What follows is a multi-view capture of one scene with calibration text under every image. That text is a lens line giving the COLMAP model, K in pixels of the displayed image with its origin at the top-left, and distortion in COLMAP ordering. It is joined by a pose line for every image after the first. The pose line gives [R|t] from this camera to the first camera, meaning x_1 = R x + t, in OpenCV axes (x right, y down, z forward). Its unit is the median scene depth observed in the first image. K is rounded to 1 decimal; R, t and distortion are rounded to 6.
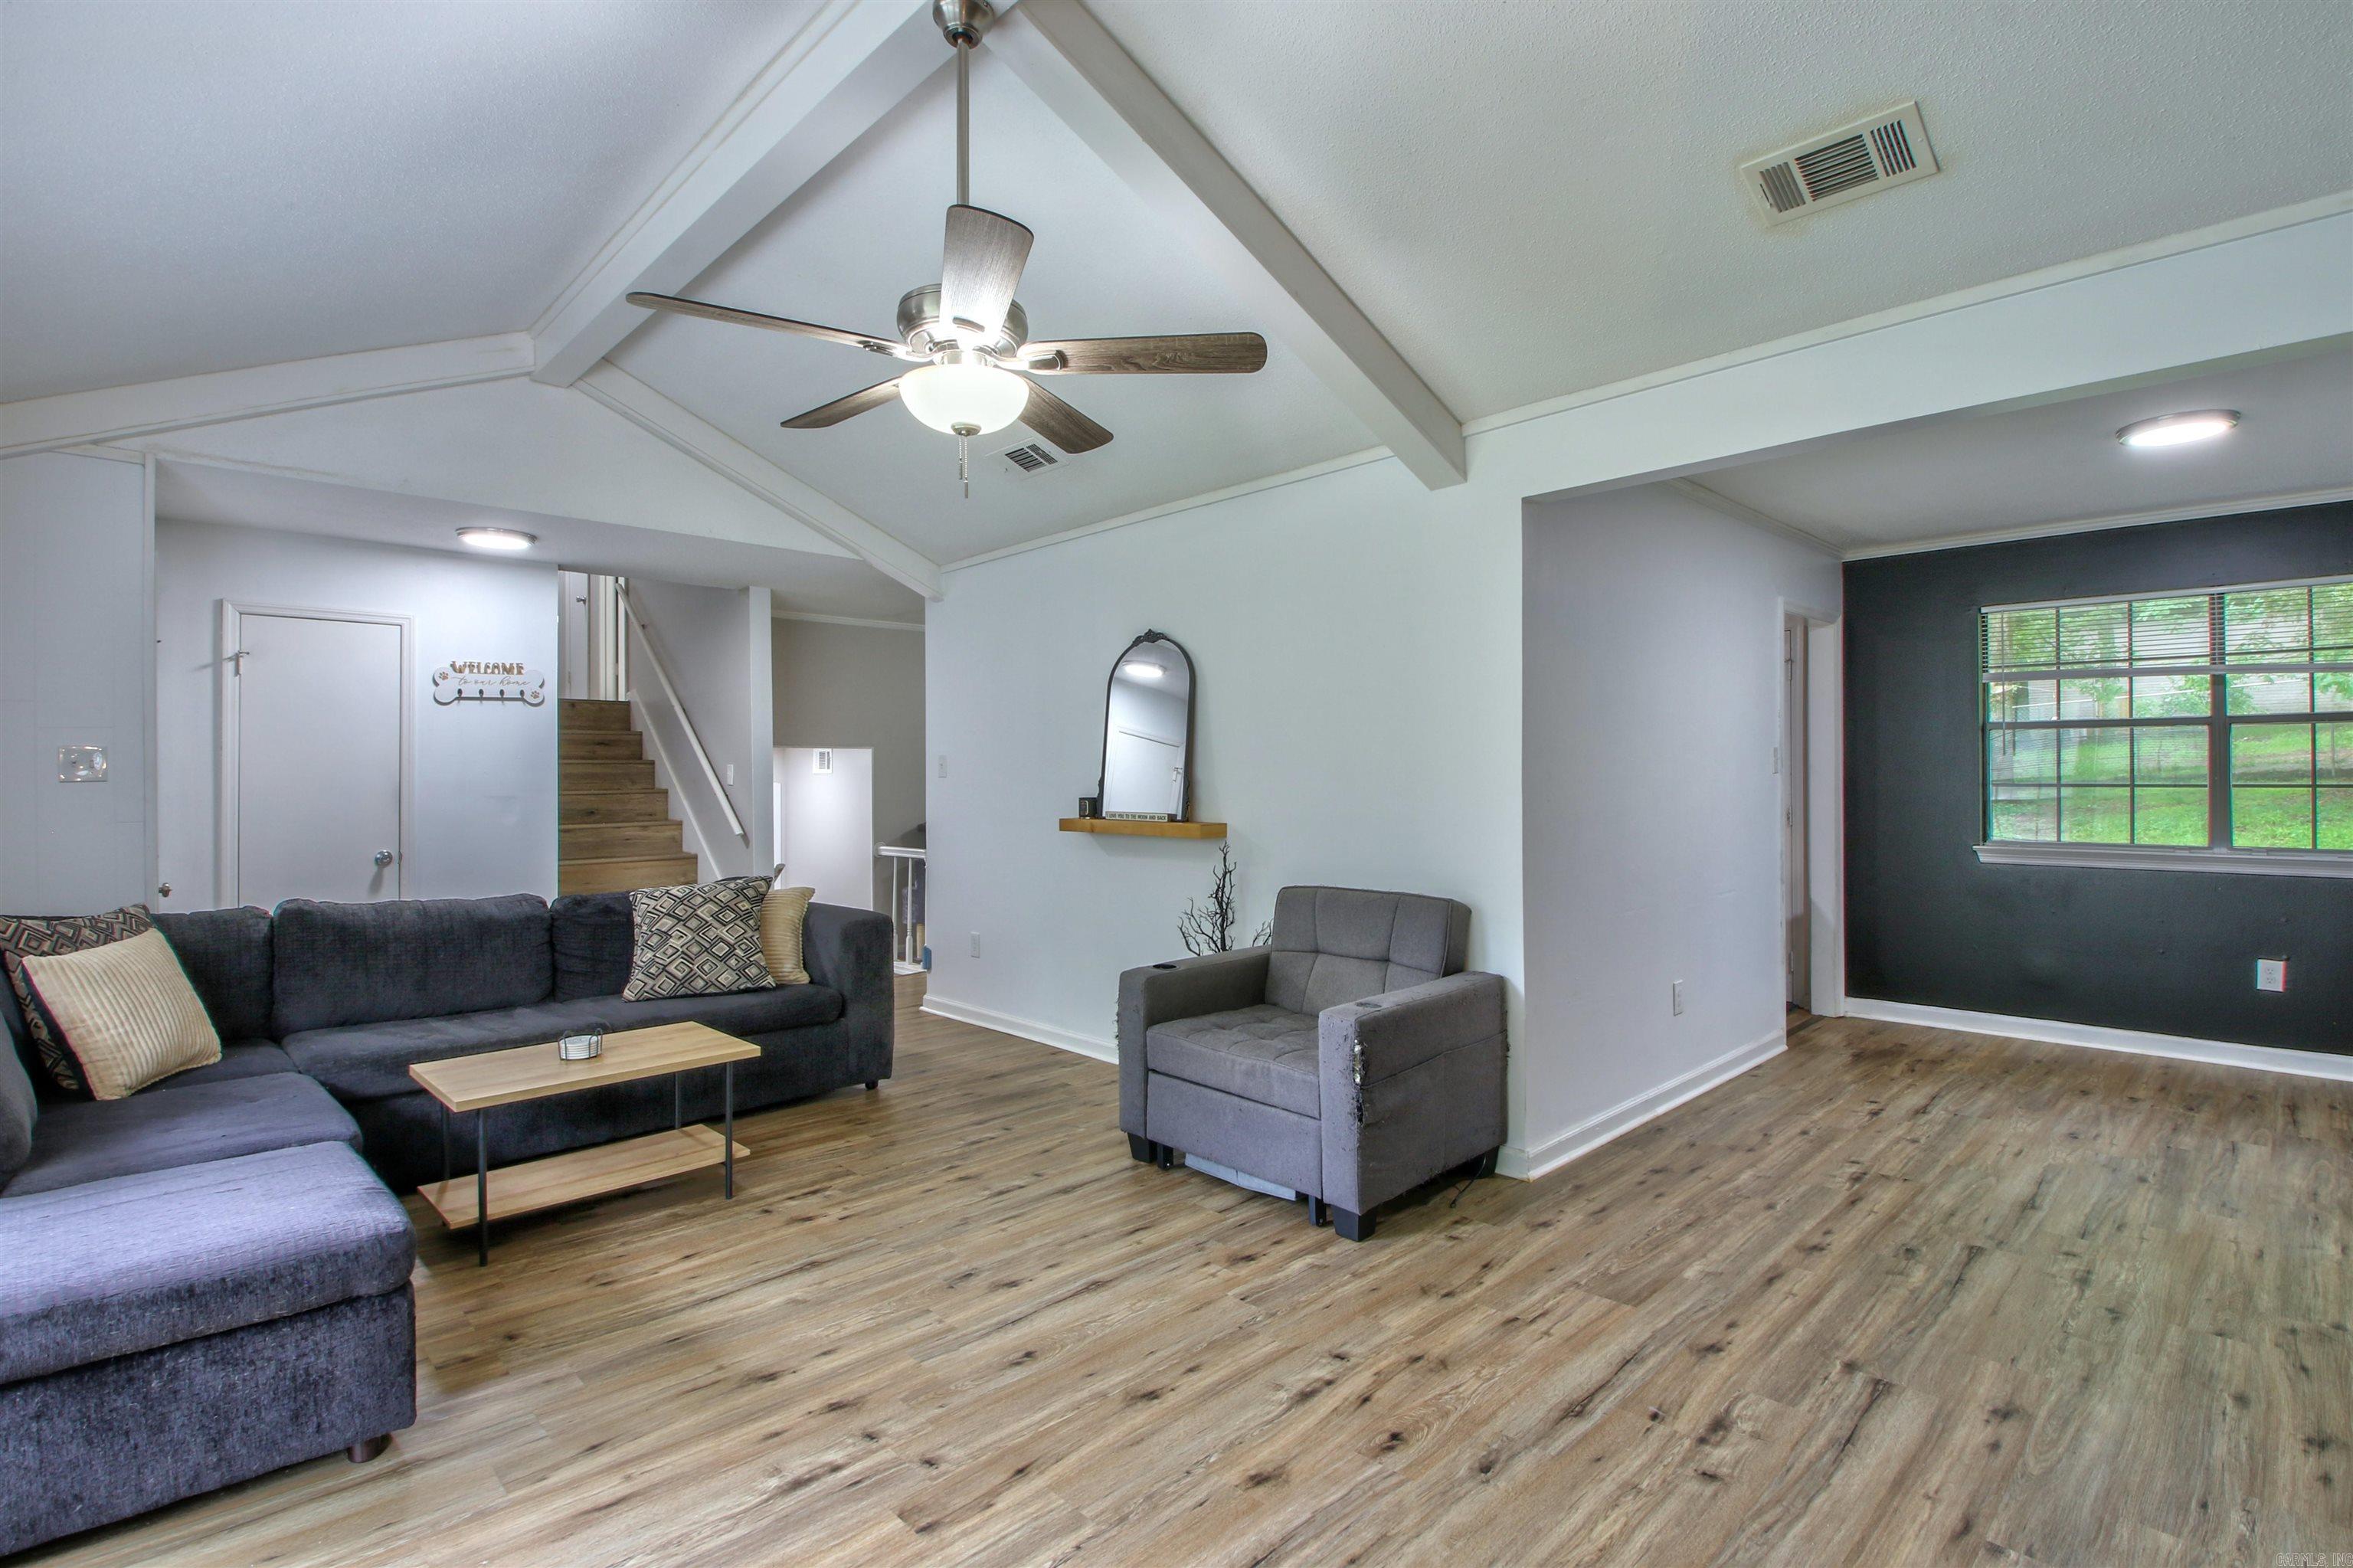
lens RADIAL K [[1099.7, 0, 1179.8], [0, 1099.7, 747.0], [0, 0, 1]] dist [0.011158, -0.021971]
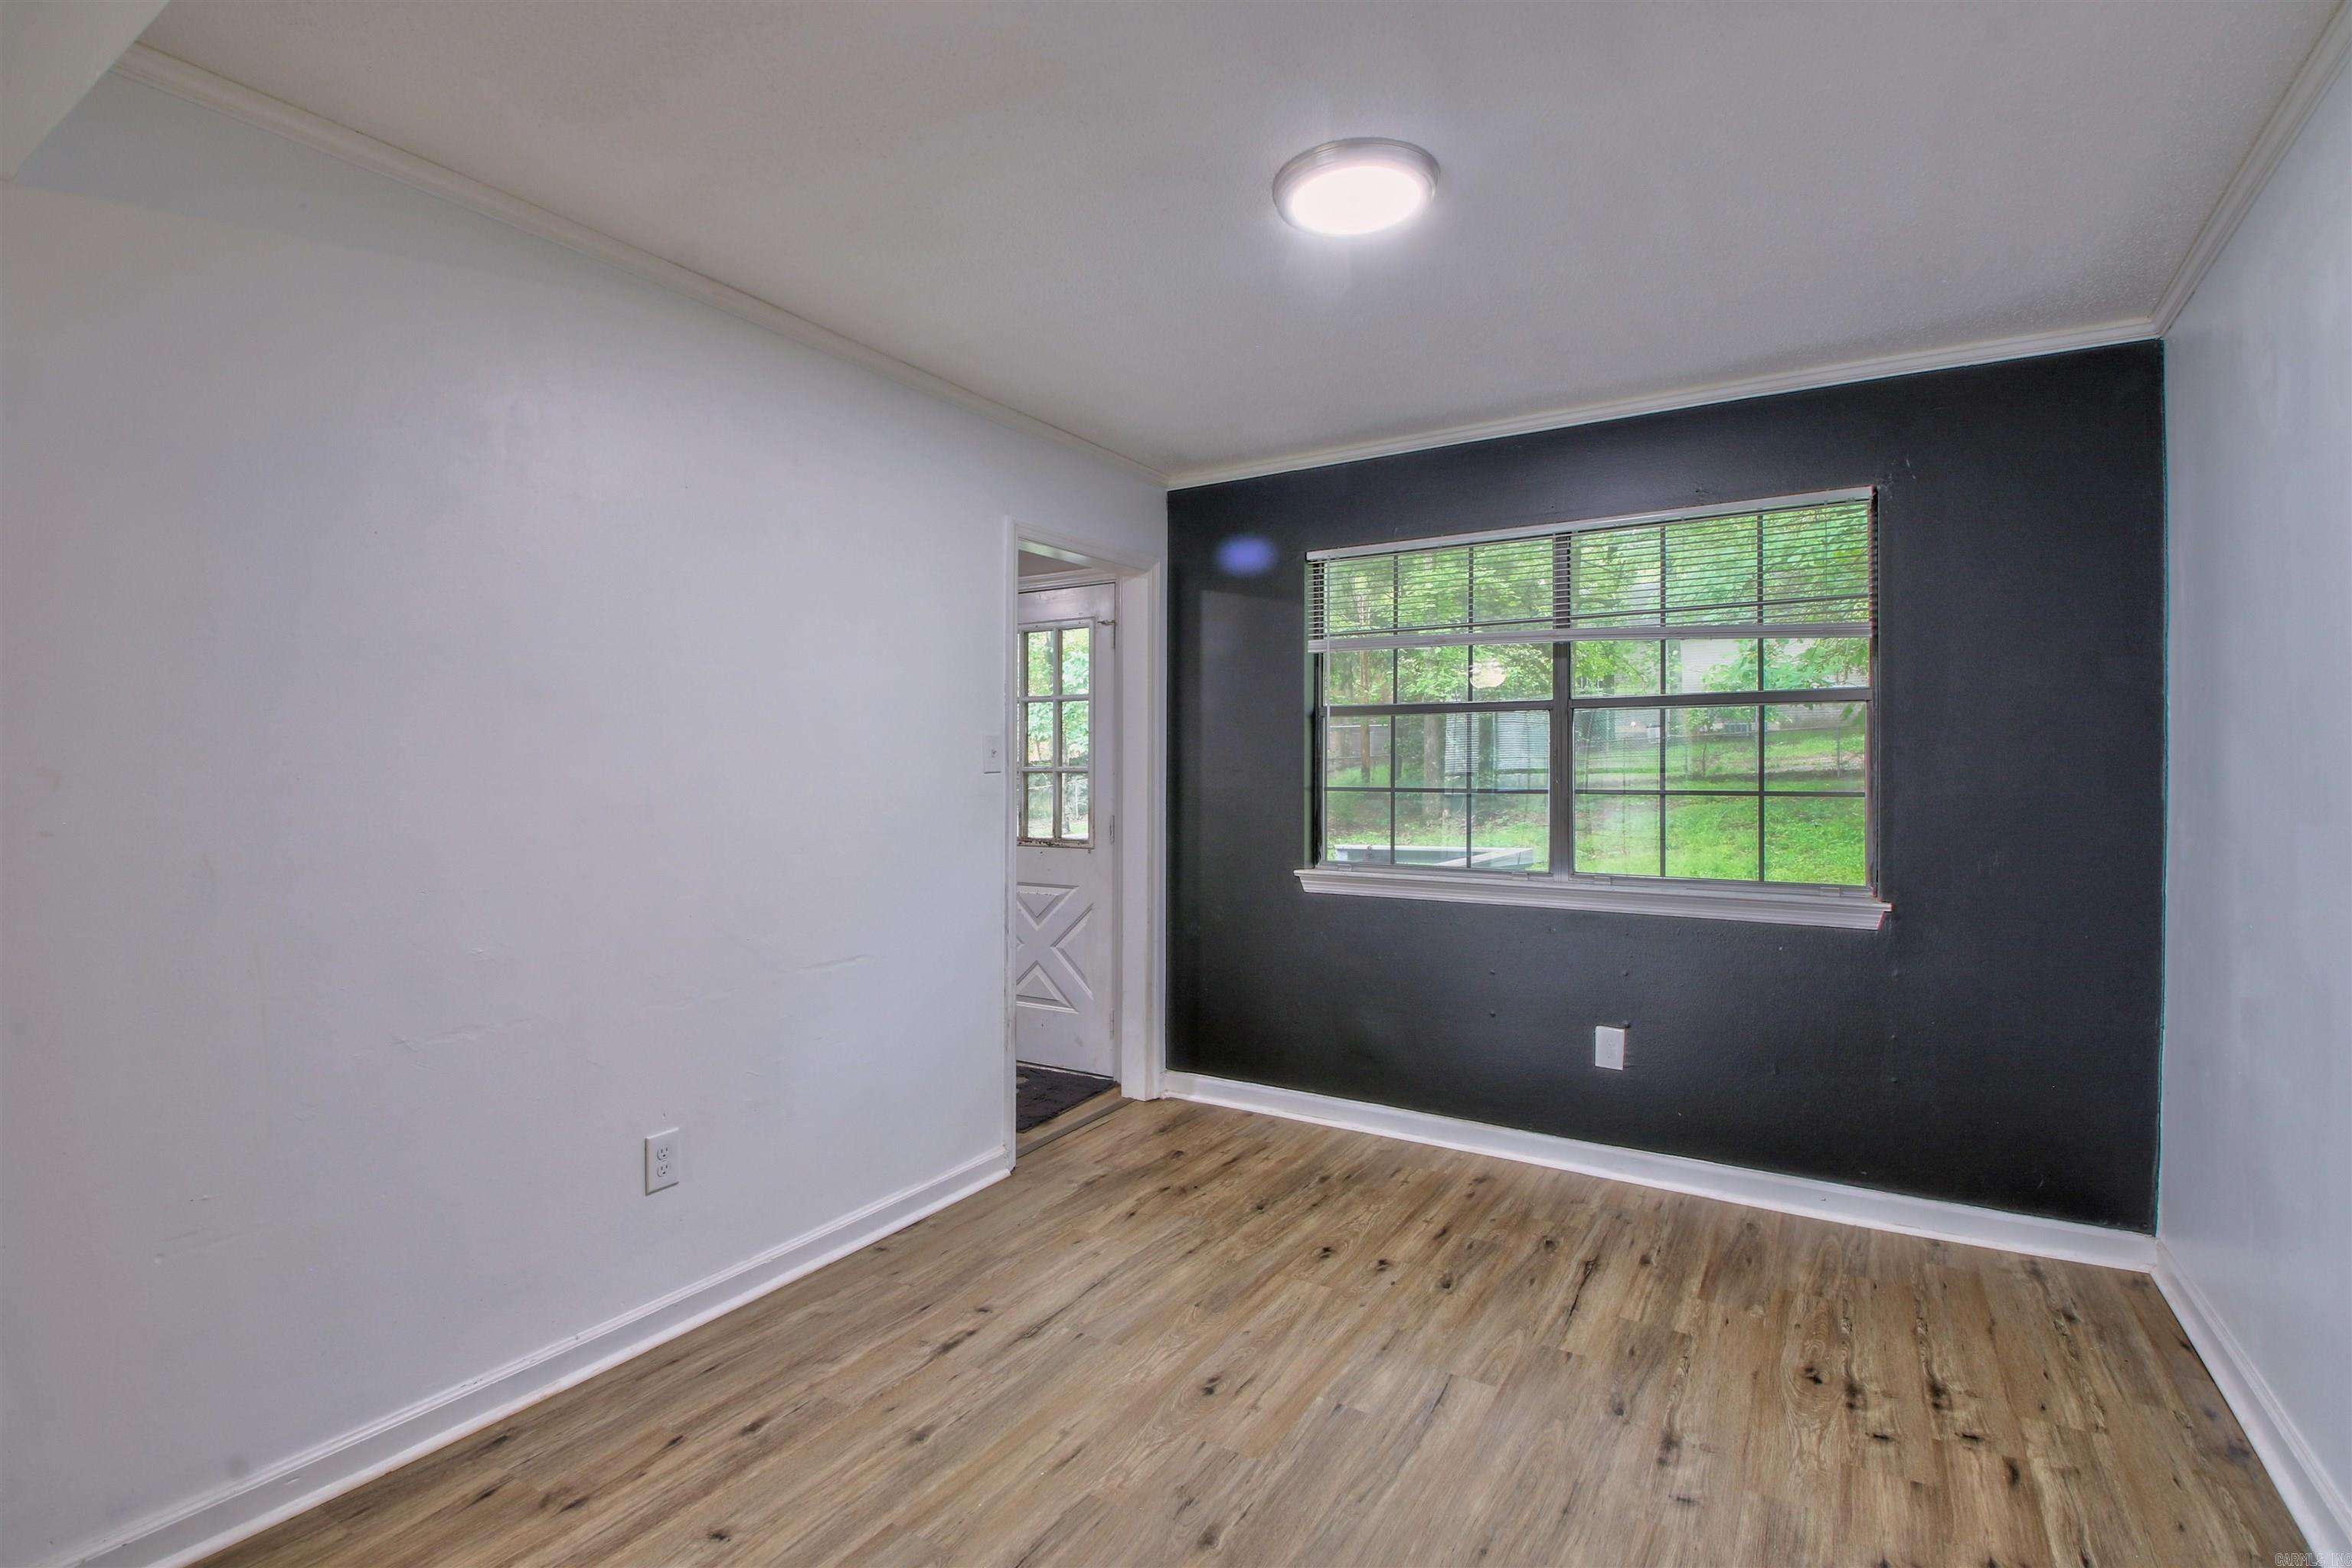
lens RADIAL K [[1099.2, 0, 1192.3], [0, 1099.2, 781.3], [0, 0, 1]] dist [0.011158, -0.021971]
pose [[0.964134, 0.002956, 0.265399, 0.640539], [-0.013746, 0.999152, 0.038808, 0.002691], [-0.265059, -0.041064, 0.963357, 0.429372]]
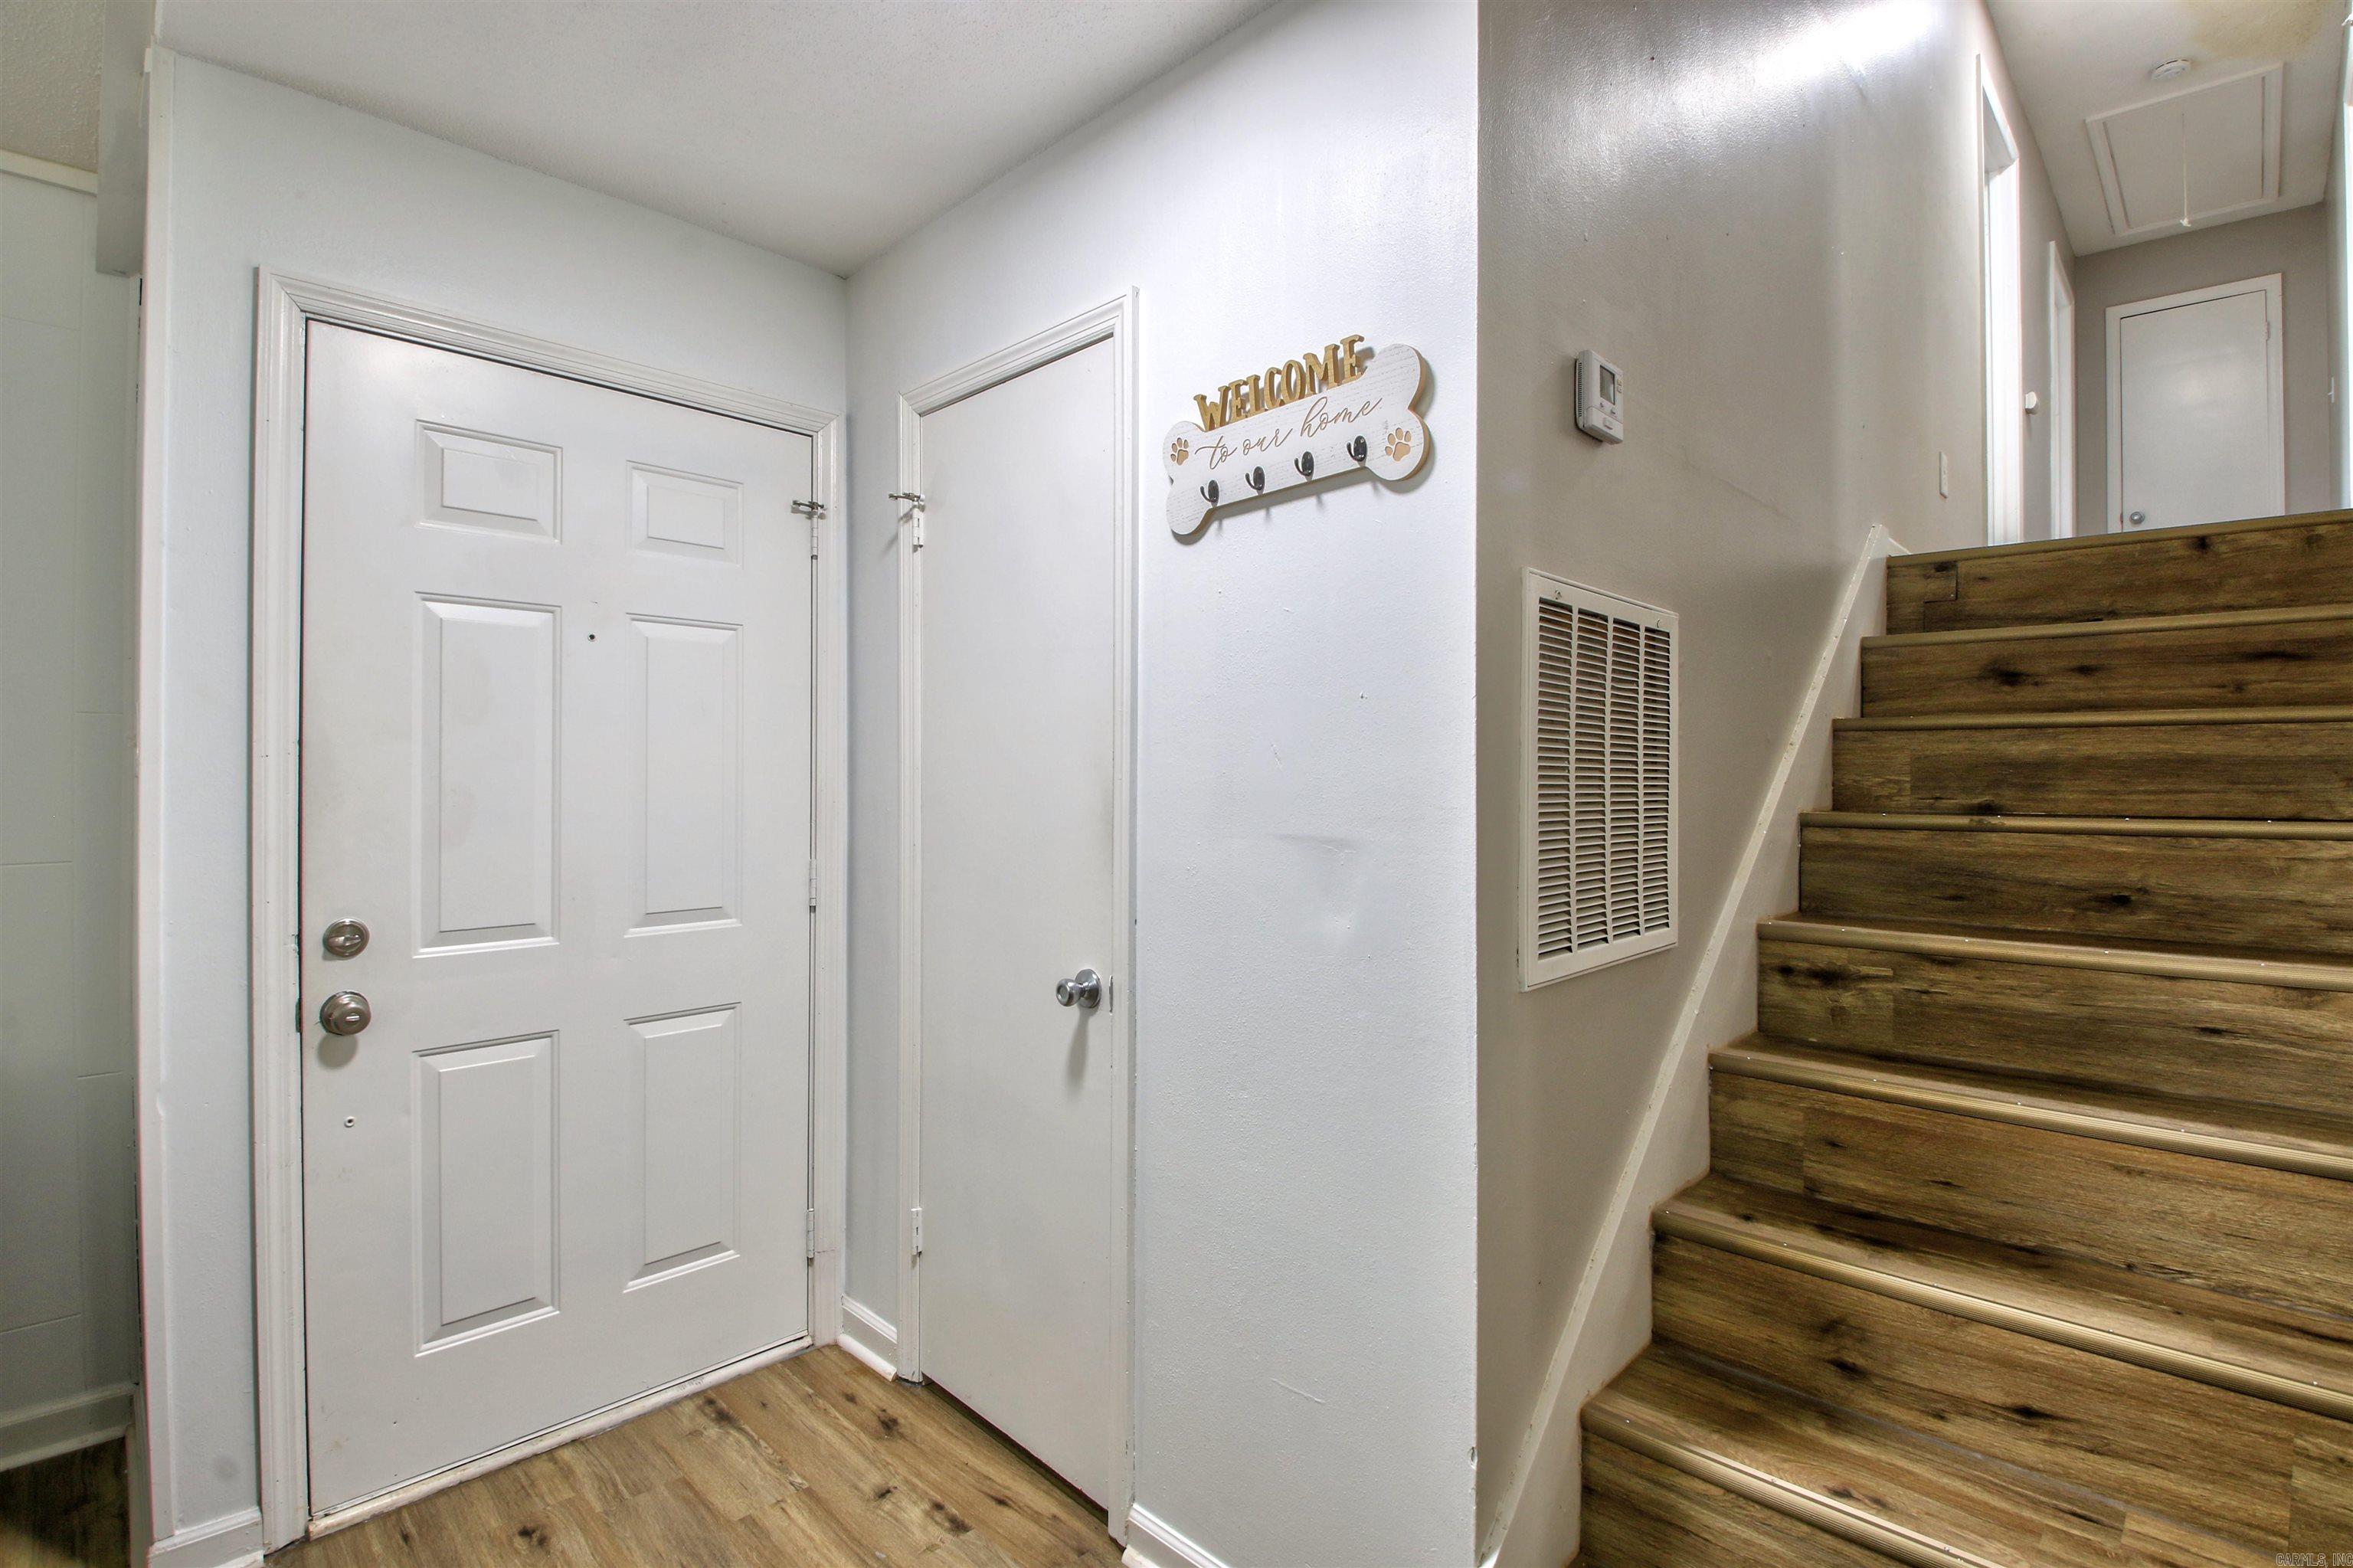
lens RADIAL K [[1093.9, 0, 1180.8], [0, 1093.9, 771.0], [0, 0, 1]] dist [-0.023538, -0.003415]
pose [[0.029294, 0.007555, -0.999542, -0.512356], [0.031870, 0.999456, 0.008489, 0.038006], [0.999063, -0.032104, 0.029037, 1.448340]]
